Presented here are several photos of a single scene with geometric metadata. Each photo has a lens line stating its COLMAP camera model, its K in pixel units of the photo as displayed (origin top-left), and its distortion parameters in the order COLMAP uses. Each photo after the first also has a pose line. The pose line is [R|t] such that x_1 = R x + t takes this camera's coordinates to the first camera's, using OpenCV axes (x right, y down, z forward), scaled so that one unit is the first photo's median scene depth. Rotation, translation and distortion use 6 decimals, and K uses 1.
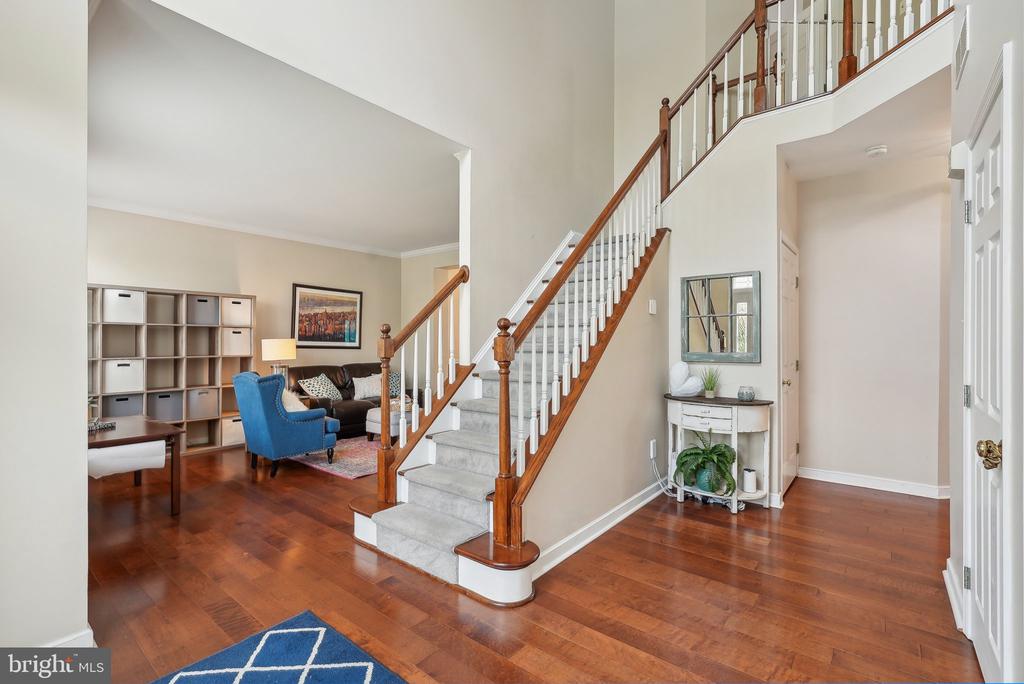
lens RADIAL K [[458.5, 0, 515.2], [0, 458.5, 331.7], [0, 0, 1]] dist [-0.010972, 0.000249]
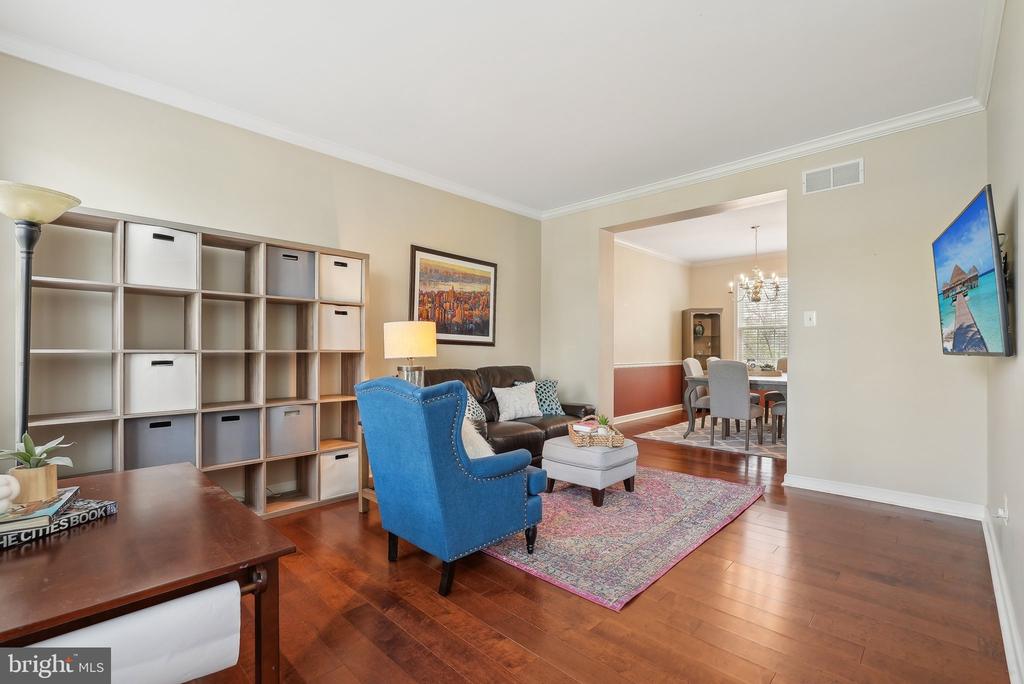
lens RADIAL K [[453.8, 0, 512.0], [0, 453.8, 342.0], [0, 0, 1]] dist [-0.012533, -0.000153]
pose [[0.995646, 0.000563, -0.093212, -0.336084], [-0.000357, 0.999997, 0.002226, 0.040878], [0.093213, -0.002183, 0.995644, 0.430959]]
